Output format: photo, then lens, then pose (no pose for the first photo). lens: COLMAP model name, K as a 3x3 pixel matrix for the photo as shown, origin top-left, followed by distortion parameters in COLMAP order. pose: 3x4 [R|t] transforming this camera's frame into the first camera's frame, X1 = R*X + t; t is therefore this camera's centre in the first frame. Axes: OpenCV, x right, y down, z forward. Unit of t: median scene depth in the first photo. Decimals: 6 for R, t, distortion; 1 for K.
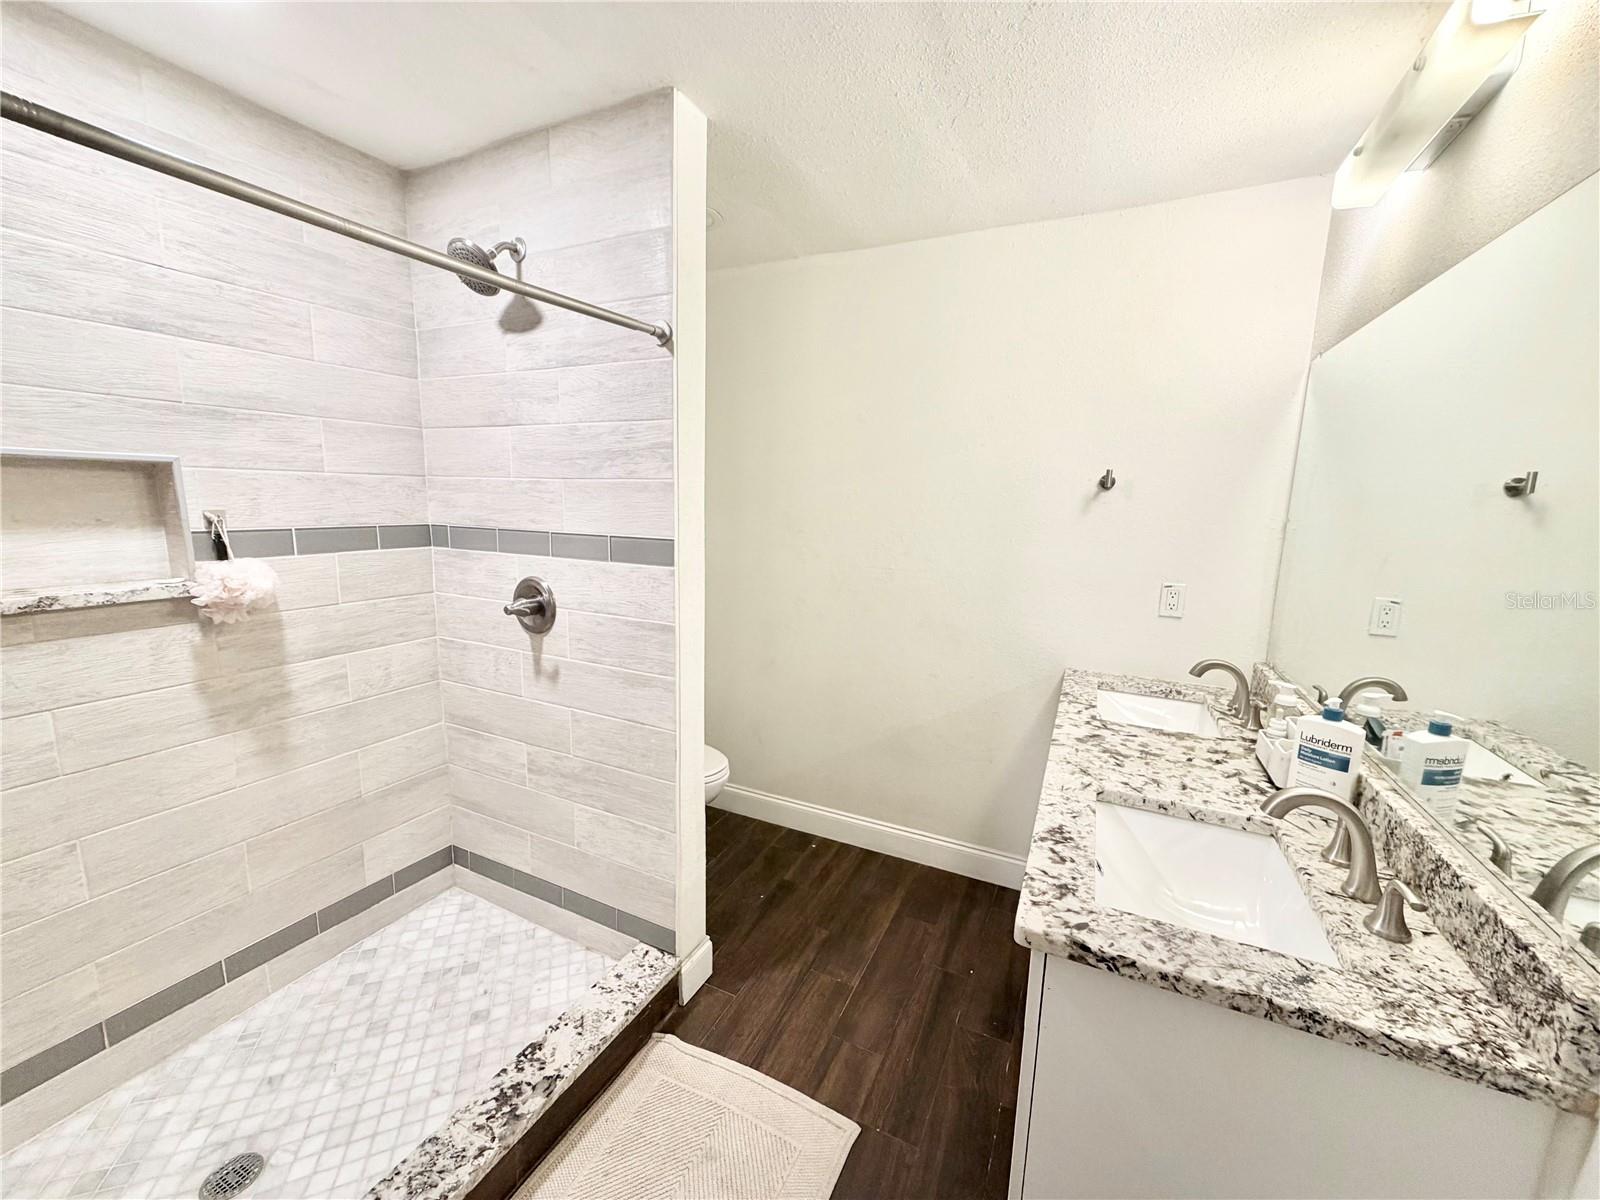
lens RADIAL K [[634.4, 0, 794.4], [0, 634.4, 601.7], [0, 0, 1]] dist [0.002184, -0.000290]
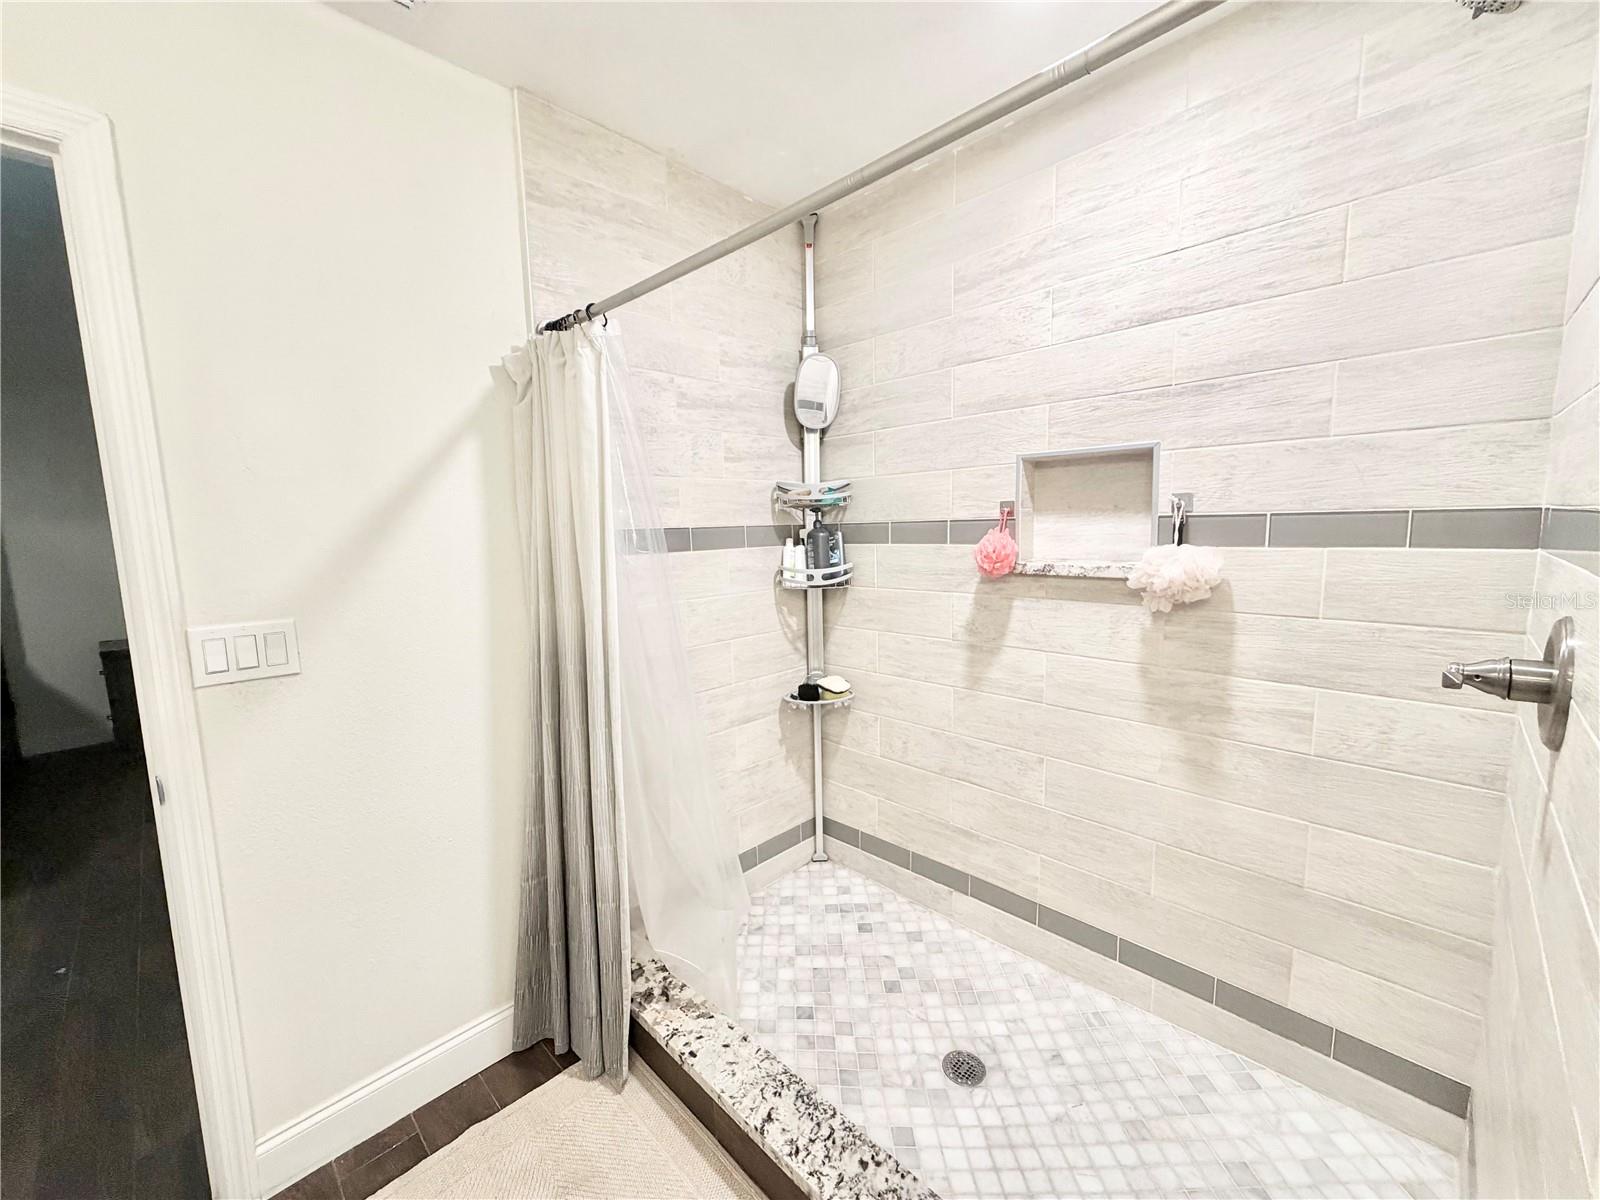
lens RADIAL K [[634.4, 0, 794.4], [0, 634.4, 601.7], [0, 0, 1]] dist [0.002184, -0.000290]
pose [[-0.318703, 0.101980, -0.942353, 0.178913], [-0.140435, 0.978142, 0.153348, -0.047980], [0.937393, 0.181212, -0.297415, 0.741069]]
